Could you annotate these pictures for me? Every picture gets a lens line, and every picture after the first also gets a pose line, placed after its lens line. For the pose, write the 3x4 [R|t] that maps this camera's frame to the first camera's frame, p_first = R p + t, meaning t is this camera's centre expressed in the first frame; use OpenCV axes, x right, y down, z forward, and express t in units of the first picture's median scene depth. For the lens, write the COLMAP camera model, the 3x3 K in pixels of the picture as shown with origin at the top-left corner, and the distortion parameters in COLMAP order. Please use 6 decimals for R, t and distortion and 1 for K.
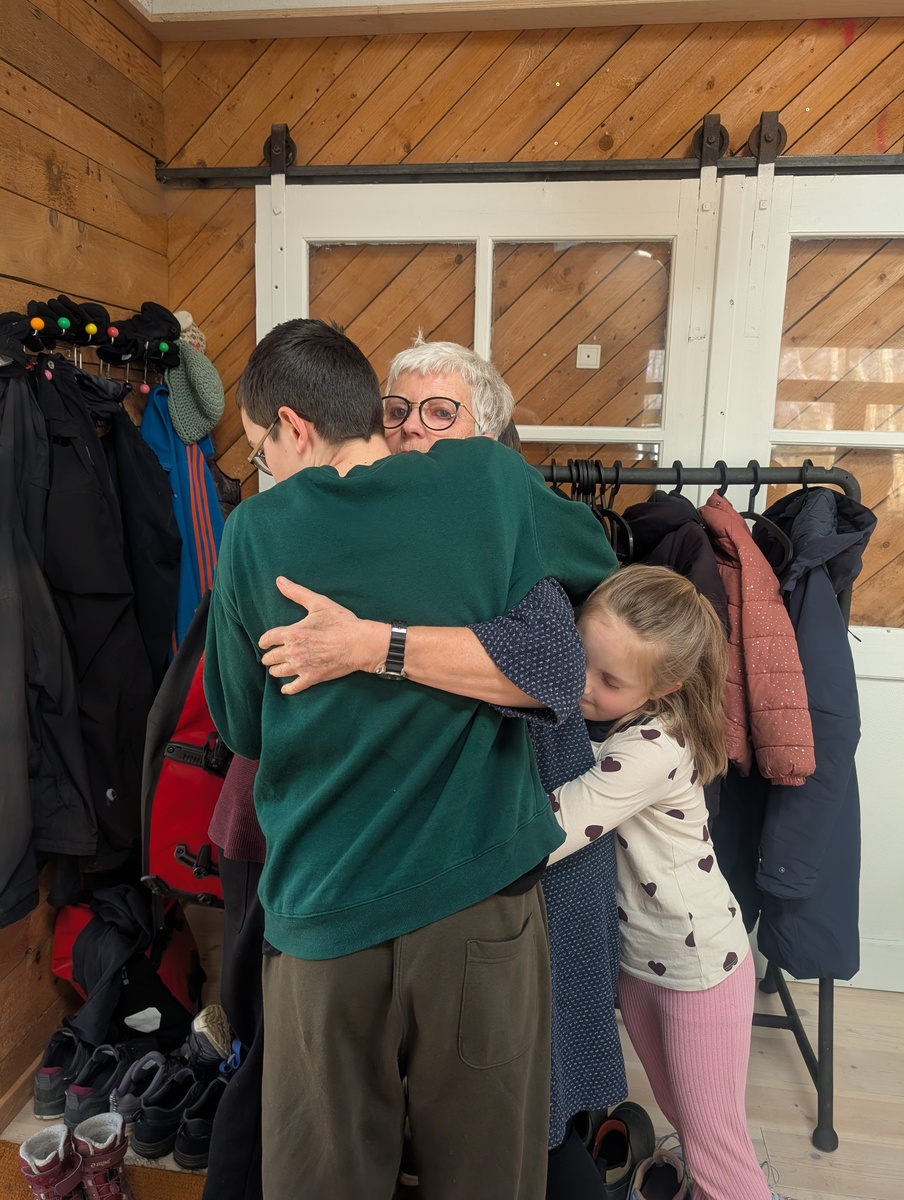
lens RADIAL K [[869.5, 0, 454.6], [0, 869.5, 587.3], [0, 0, 1]] dist [0.010552, 0.000295]
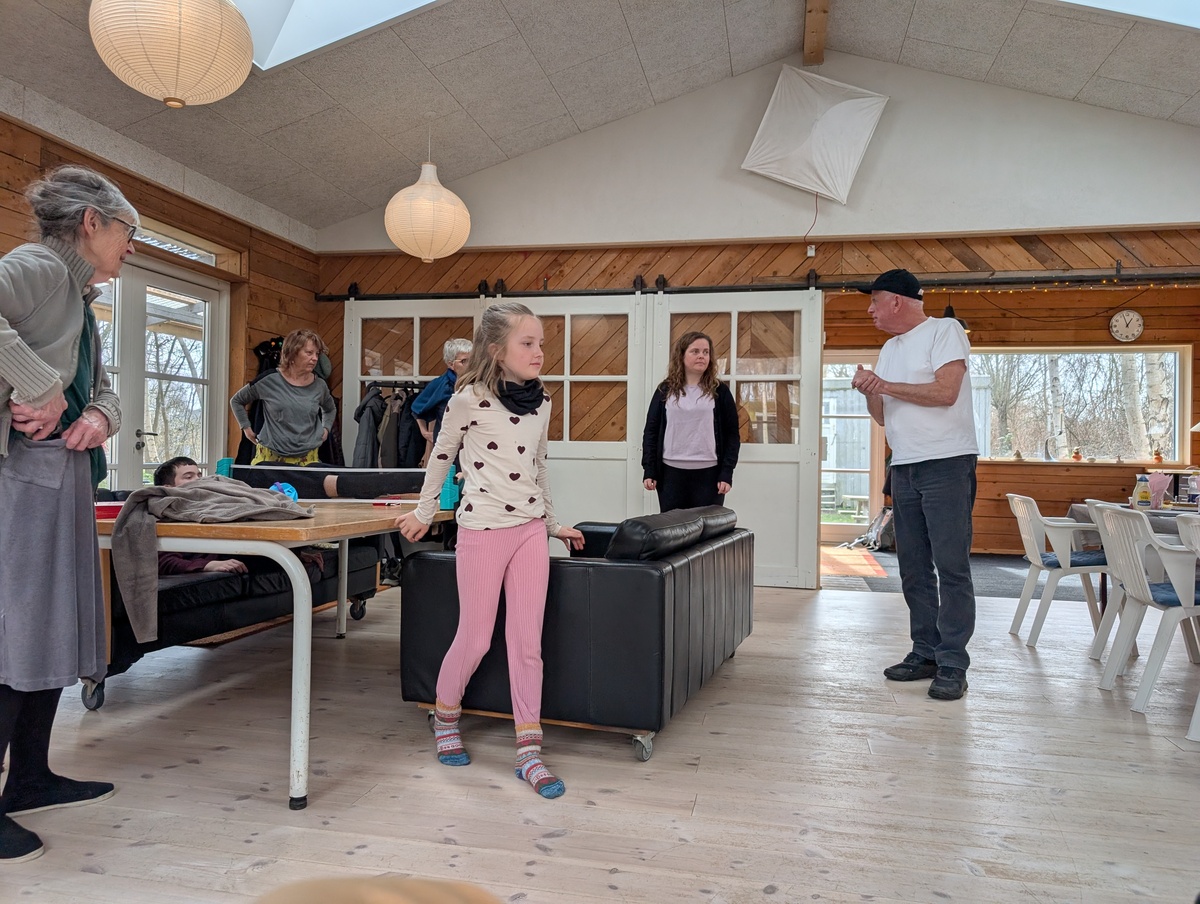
lens RADIAL K [[869.5, 0, 596.6], [0, 869.5, 458.1], [0, 0, 1]] dist [0.010552, 0.000295]
pose [[0.997550, -0.001026, -0.069952, 0.872285], [-0.012318, 0.981698, -0.190047, 0.657718], [0.068867, 0.190443, 0.979280, -1.847345]]
